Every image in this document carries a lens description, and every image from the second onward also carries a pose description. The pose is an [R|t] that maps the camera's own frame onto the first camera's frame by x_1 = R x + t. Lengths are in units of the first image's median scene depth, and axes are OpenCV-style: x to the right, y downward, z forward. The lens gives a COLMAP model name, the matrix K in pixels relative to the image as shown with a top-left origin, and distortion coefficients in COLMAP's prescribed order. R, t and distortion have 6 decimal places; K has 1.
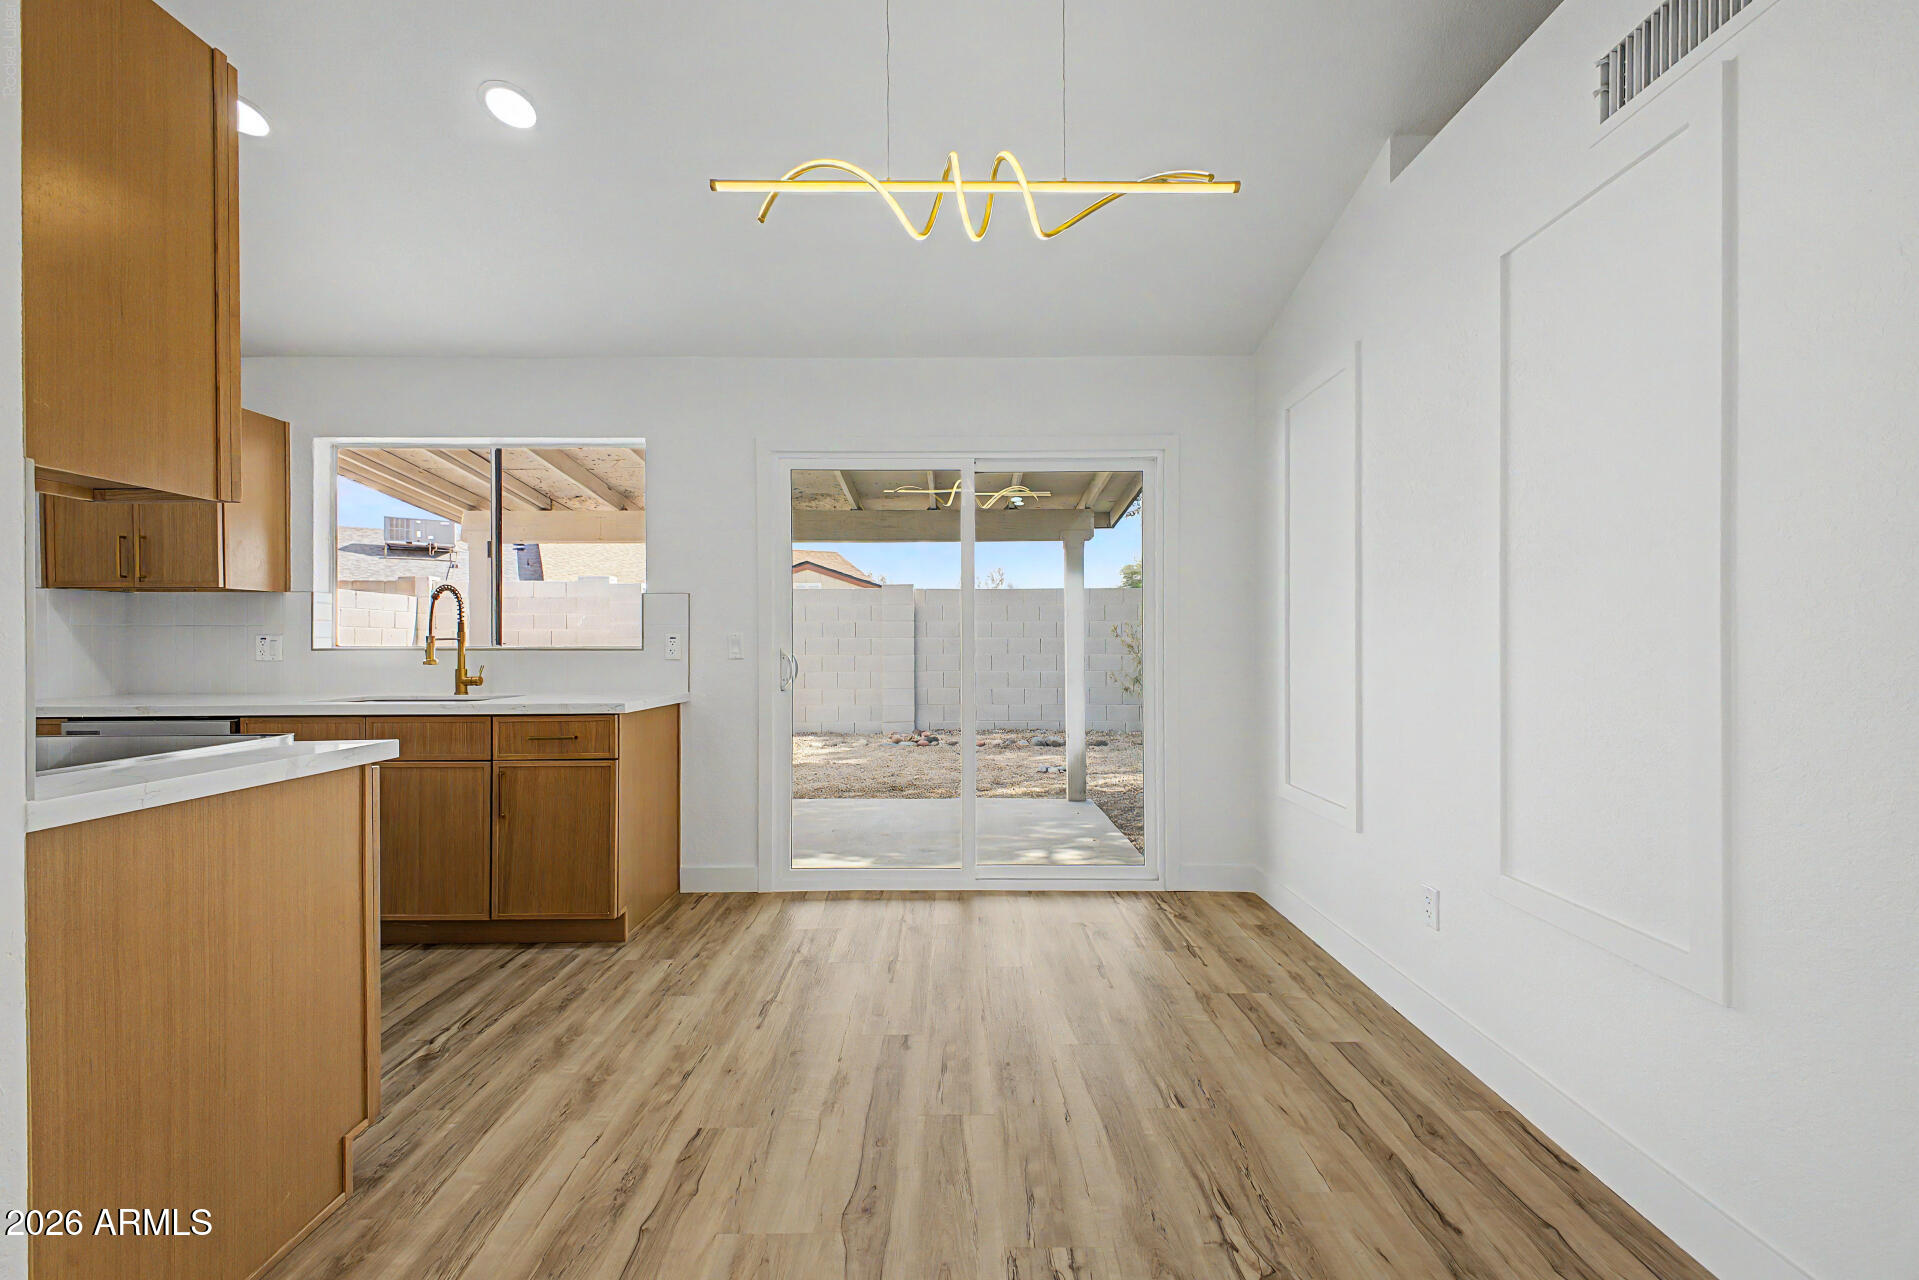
lens RADIAL K [[755.7, 0, 959.5], [0, 755.7, 640.0], [0, 0, 1]] dist [0.000614, -0.000157]
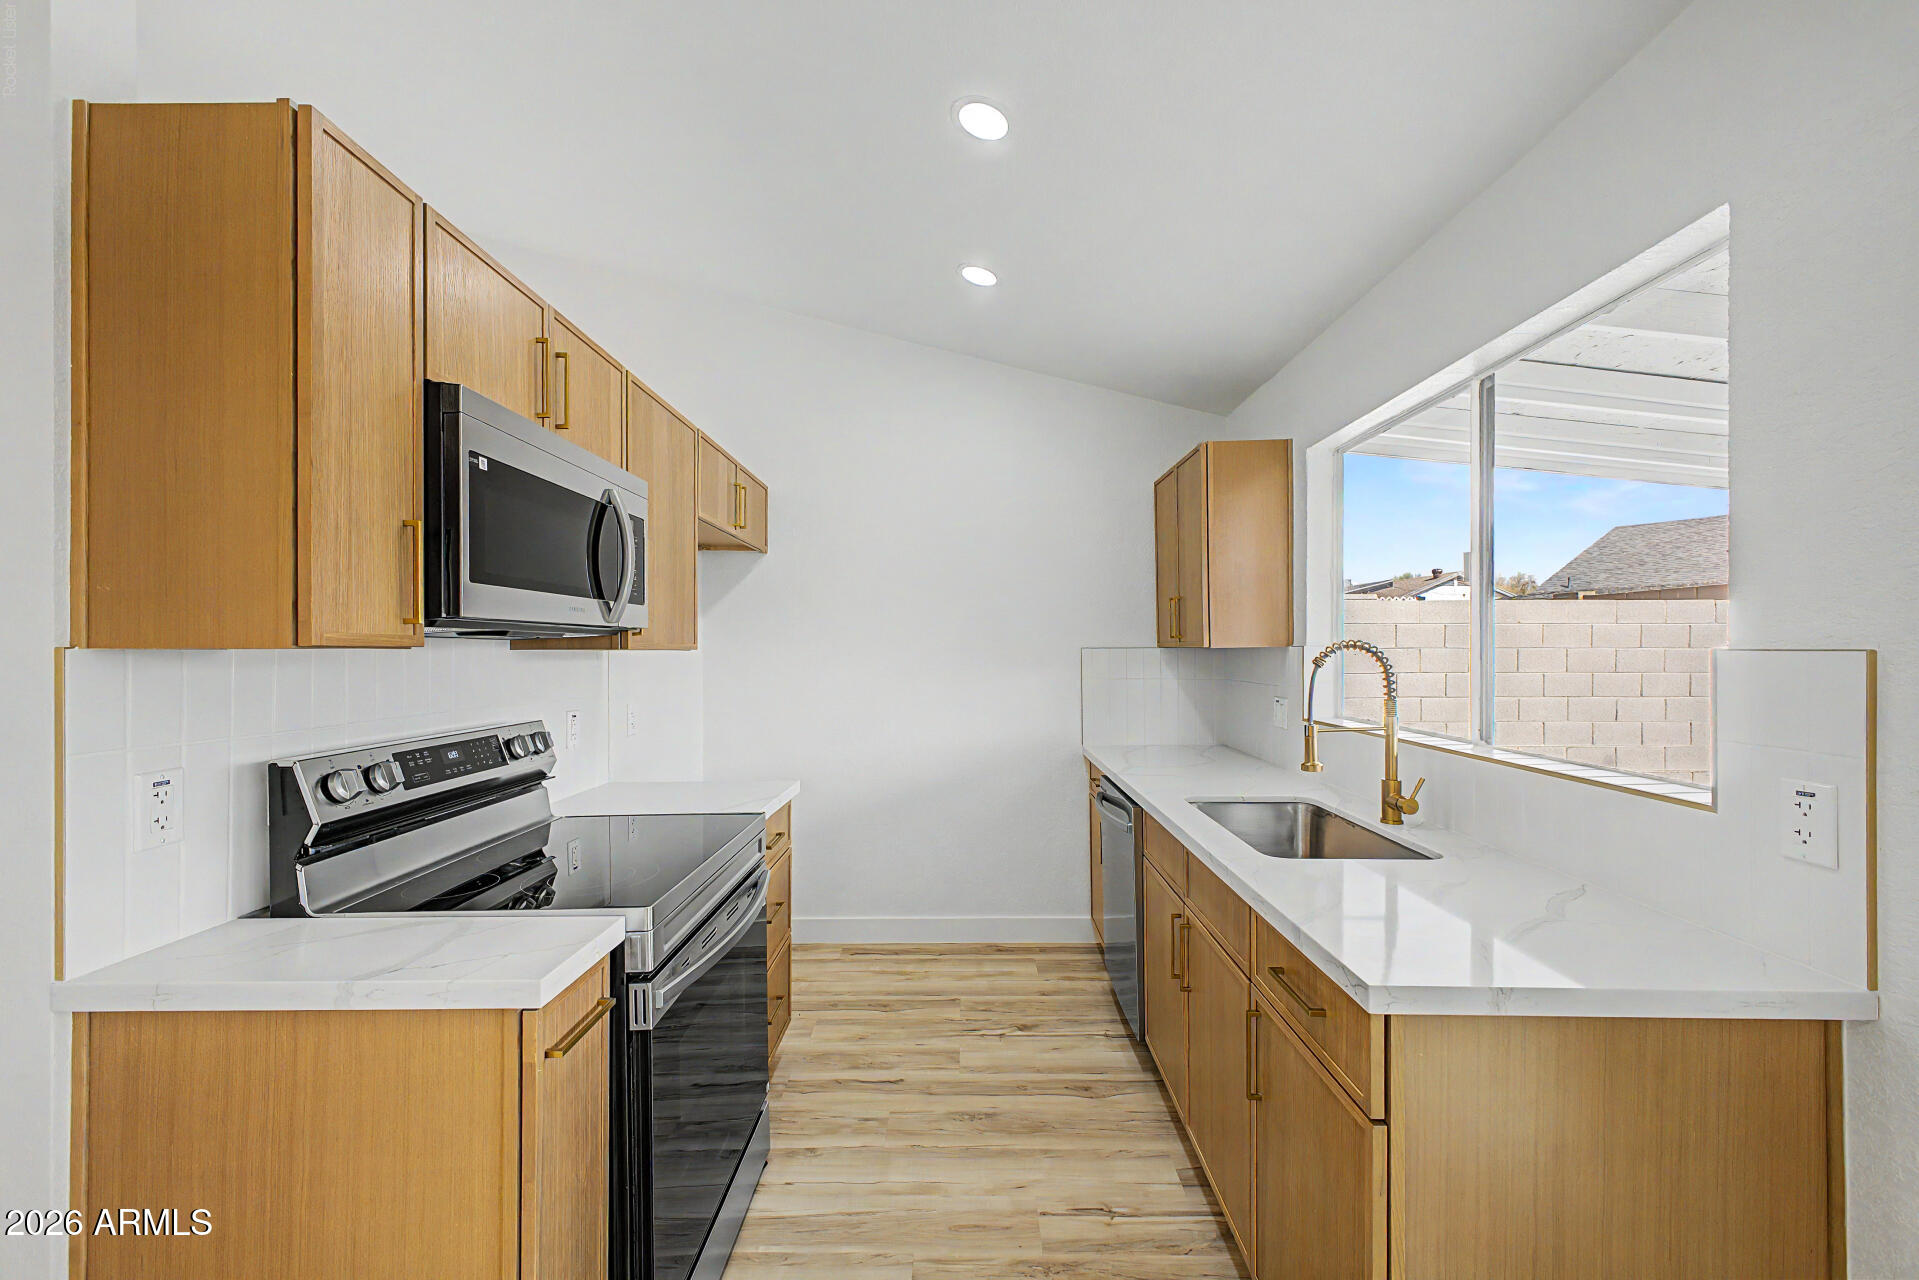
lens RADIAL K [[755.7, 0, 959.5], [0, 755.7, 640.0], [0, 0, 1]] dist [0.000614, -0.000157]
pose [[-0.018836, -0.007108, -0.999797, -0.068986], [0.005818, 0.999957, -0.007219, -0.069893], [0.999806, -0.005953, -0.018794, 0.687900]]
